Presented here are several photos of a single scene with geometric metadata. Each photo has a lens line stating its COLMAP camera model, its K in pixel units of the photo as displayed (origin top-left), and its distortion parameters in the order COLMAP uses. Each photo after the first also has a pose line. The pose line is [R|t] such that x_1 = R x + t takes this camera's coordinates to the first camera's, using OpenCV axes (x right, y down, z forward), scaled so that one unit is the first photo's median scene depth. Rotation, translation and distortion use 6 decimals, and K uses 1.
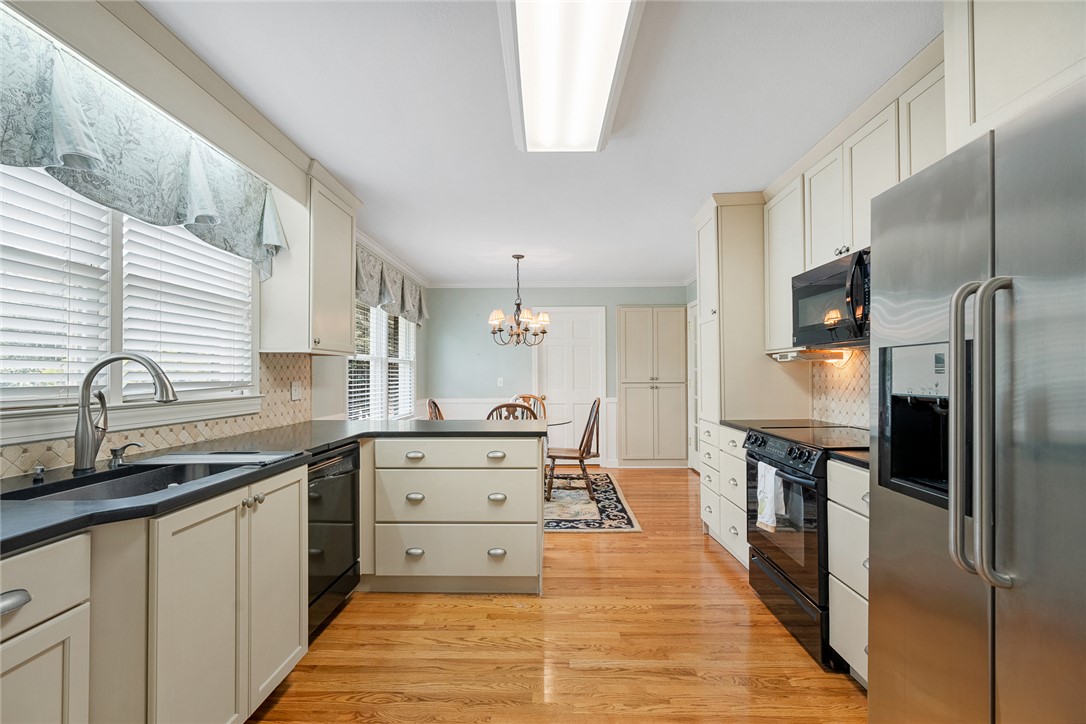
lens RADIAL K [[489.3, 0, 543.3], [0, 489.3, 364.4], [0, 0, 1]] dist [-0.000425, 0.000113]
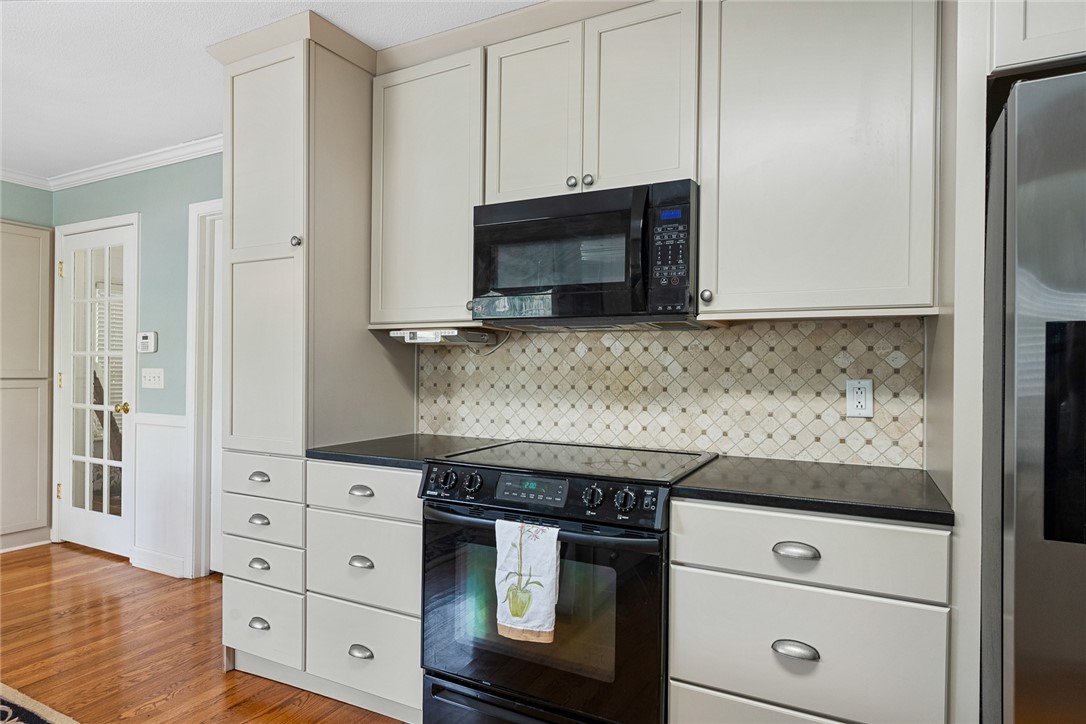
lens RADIAL K [[614.1, 0, 545.0], [0, 614.1, 368.9], [0, 0, 1]] dist [-0.003121, -0.000691]
pose [[0.435196, 0.012581, 0.900248, -0.147499], [-0.032839, 0.999459, 0.001907, 0.021595], [-0.899737, -0.030393, 0.435374, 0.586356]]
